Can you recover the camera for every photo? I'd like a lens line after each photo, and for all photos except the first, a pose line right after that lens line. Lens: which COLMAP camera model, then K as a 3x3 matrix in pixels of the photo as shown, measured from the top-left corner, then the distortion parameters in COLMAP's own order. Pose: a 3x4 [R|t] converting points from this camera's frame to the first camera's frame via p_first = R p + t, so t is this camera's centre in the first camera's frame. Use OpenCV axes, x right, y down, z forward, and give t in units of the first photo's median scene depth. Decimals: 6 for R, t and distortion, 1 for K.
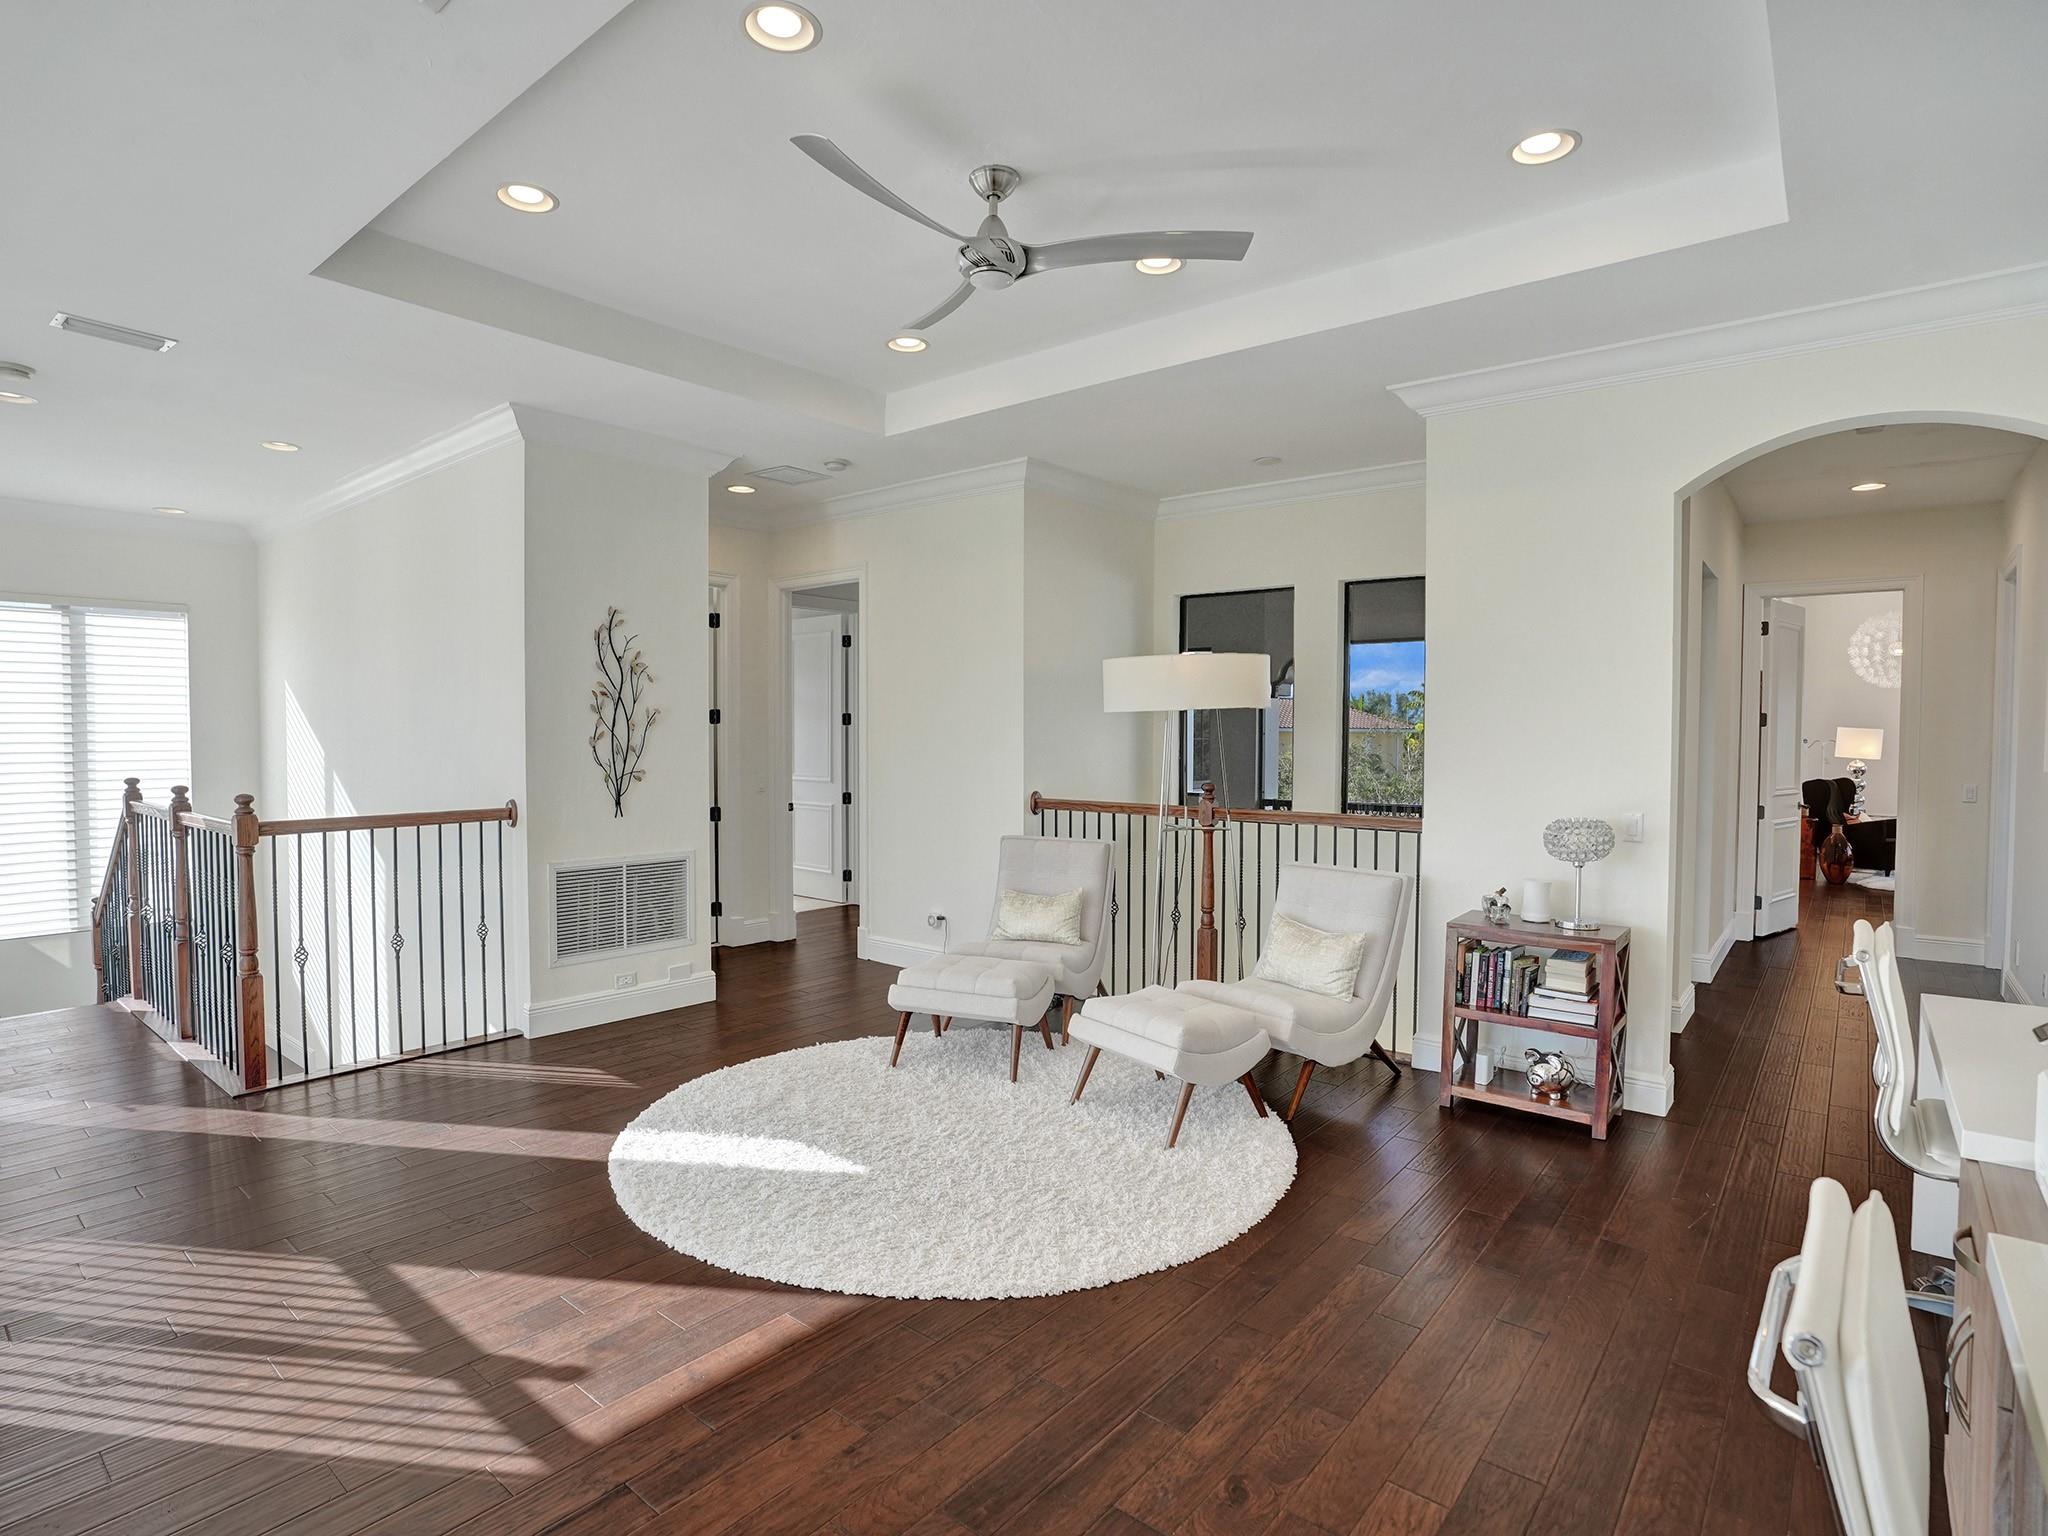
lens RADIAL K [[1046.9, 0, 1019.1], [0, 1046.9, 763.2], [0, 0, 1]] dist [-0.060640, 0.019699]
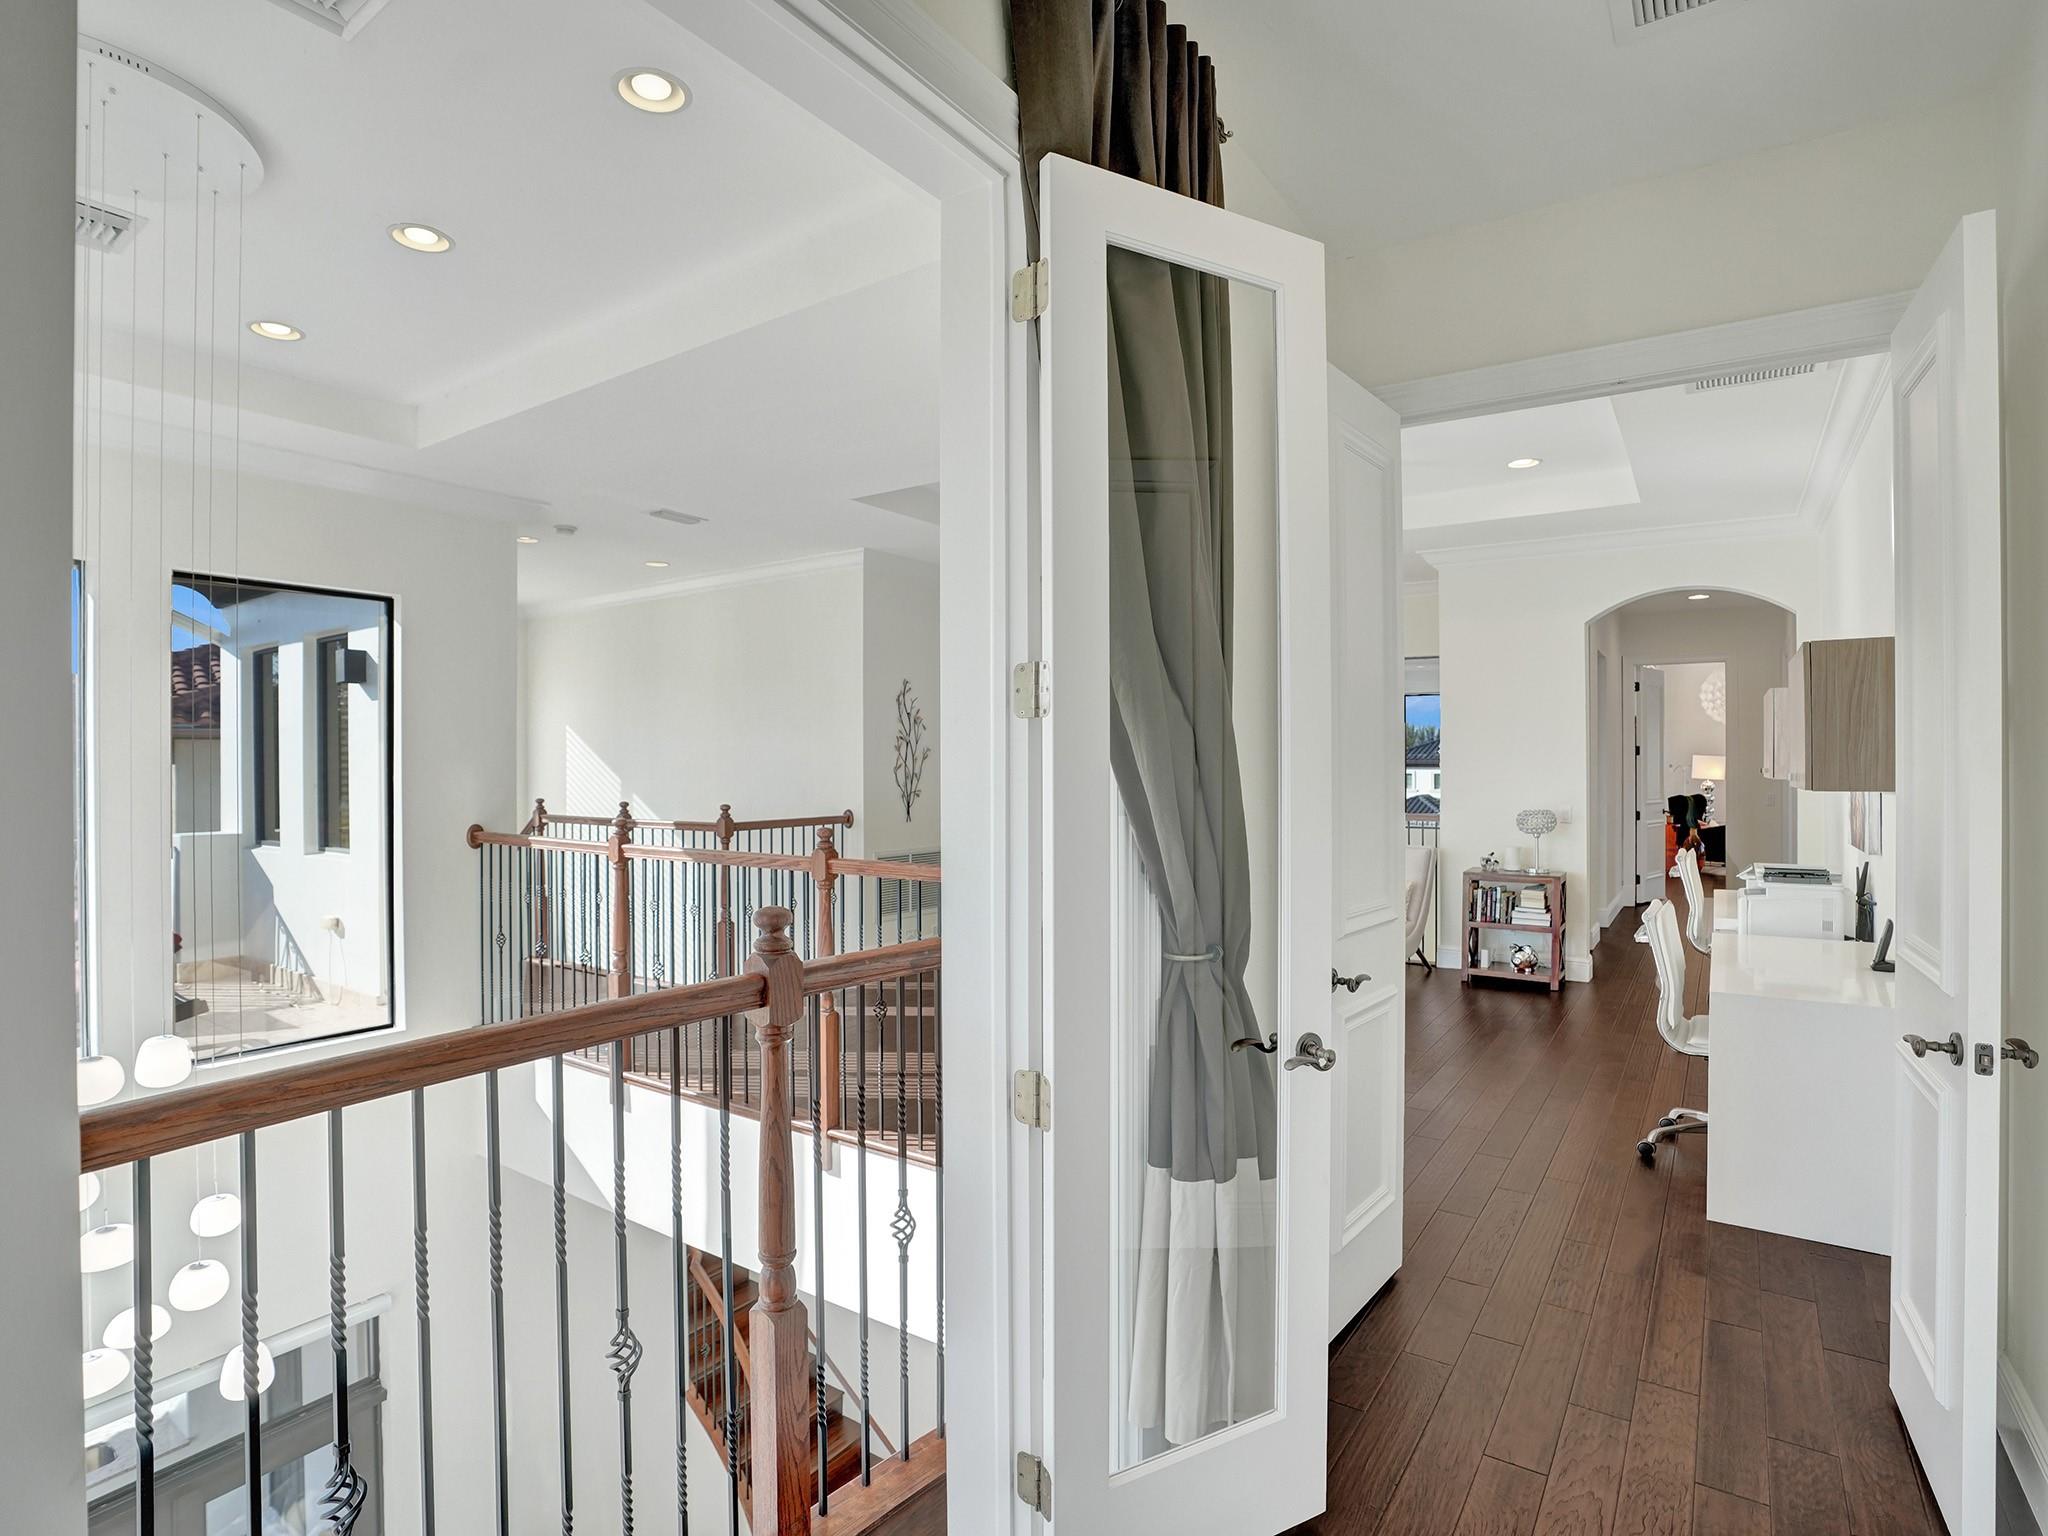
lens RADIAL K [[1046.9, 0, 1024.2], [0, 1046.9, 760.7], [0, 0, 1]] dist [-0.060640, 0.019699]
pose [[0.995985, -0.005787, 0.089336, -0.455826], [0.008845, 0.999387, -0.033872, 0.022276], [-0.089086, 0.034527, 0.995425, -0.636530]]
